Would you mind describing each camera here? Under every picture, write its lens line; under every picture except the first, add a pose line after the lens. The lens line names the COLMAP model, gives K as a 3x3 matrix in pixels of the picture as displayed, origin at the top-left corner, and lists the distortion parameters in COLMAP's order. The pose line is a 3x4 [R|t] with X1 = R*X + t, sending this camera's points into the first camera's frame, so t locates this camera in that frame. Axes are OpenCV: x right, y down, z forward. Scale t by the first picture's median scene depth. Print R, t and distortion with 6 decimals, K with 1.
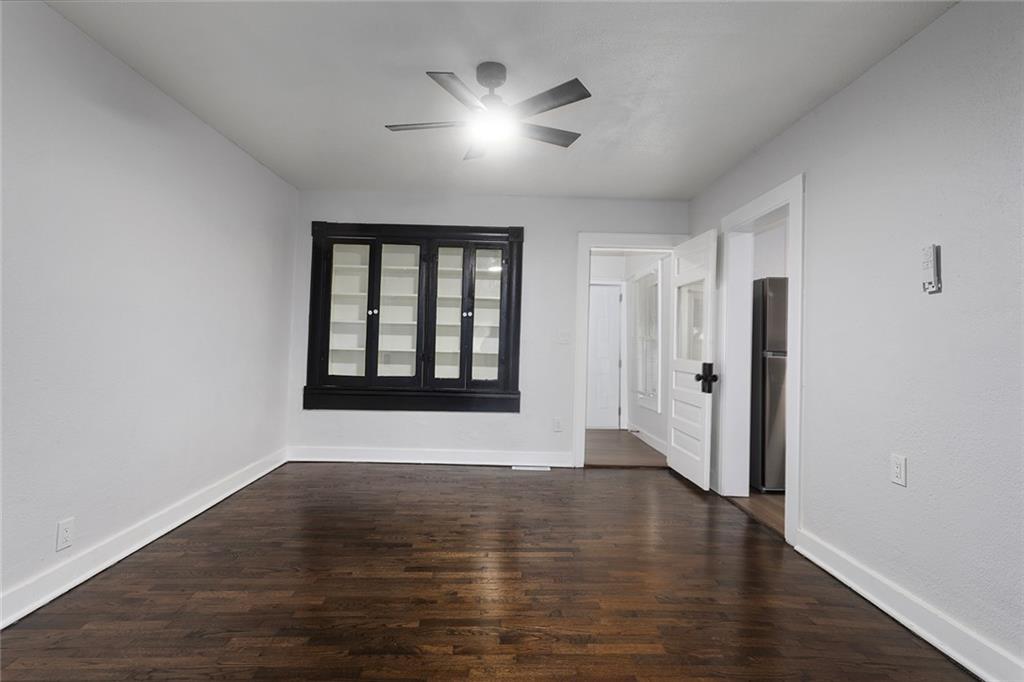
lens RADIAL K [[487.6, 0, 507.9], [0, 487.6, 339.7], [0, 0, 1]] dist [0.005624, -0.001888]
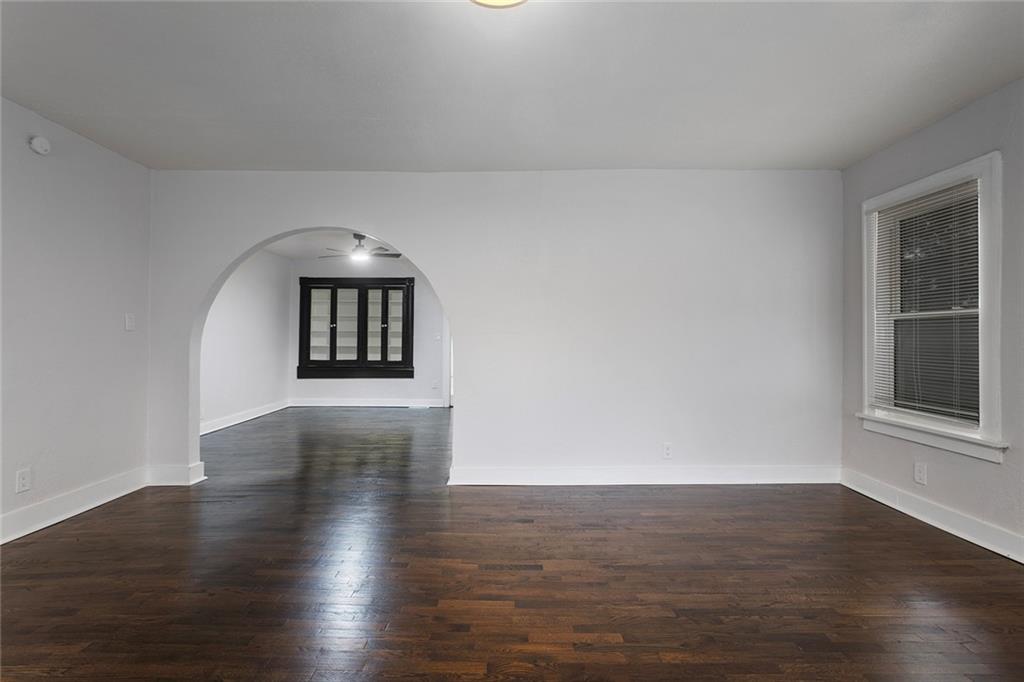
lens RADIAL K [[487.6, 0, 506.5], [0, 487.6, 339.2], [0, 0, 1]] dist [0.005624, -0.001888]
pose [[0.999355, -0.021057, -0.029087, 0.428836], [0.021297, 0.999741, 0.007976, -0.004996], [0.028911, -0.008590, 0.999545, -0.821581]]
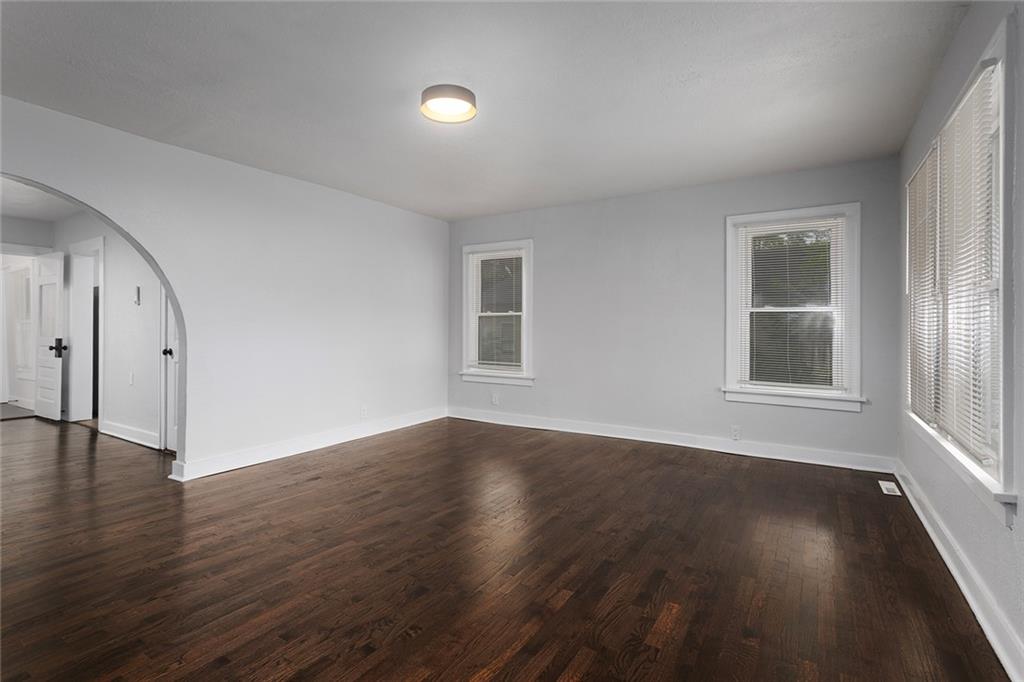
lens RADIAL K [[487.6, 0, 513.9], [0, 487.6, 328.4], [0, 0, 1]] dist [0.005624, -0.001888]
pose [[0.552854, -0.020053, 0.833037, -0.067408], [0.001169, 0.999728, 0.023290, -0.014547], [-0.833278, -0.011902, 0.552727, -0.866932]]
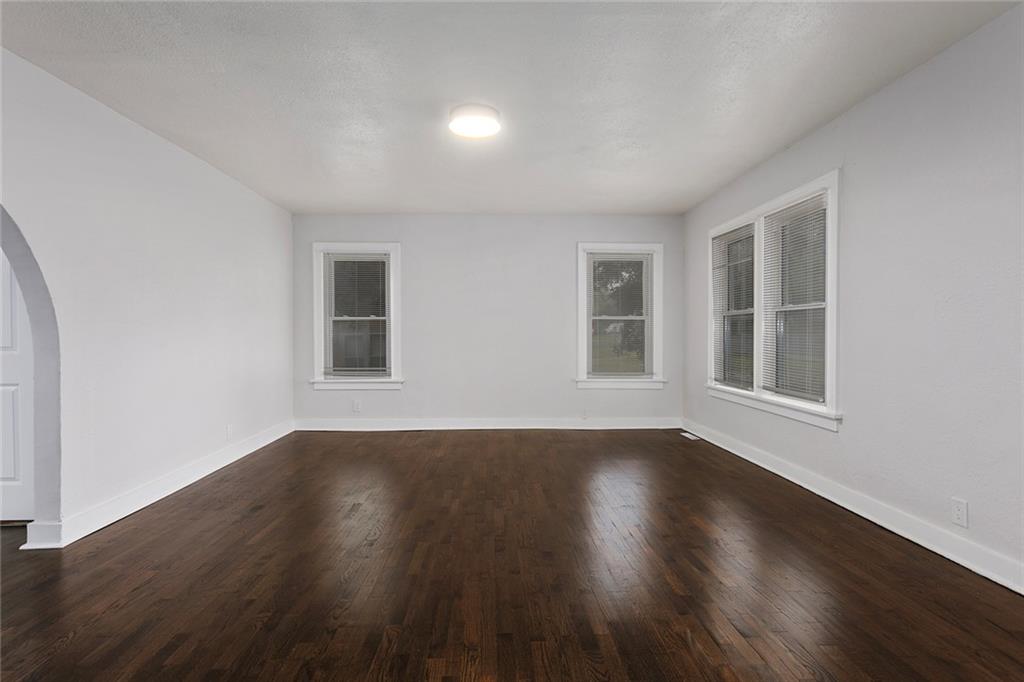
lens RADIAL K [[487.6, 0, 514.0], [0, 487.6, 343.0], [0, 0, 1]] dist [0.005624, -0.001888]
pose [[-0.001581, -0.040342, 0.999185, -0.270414], [-0.007037, 0.999162, 0.040330, -0.012321], [-0.999974, -0.006967, -0.001863, -0.501256]]
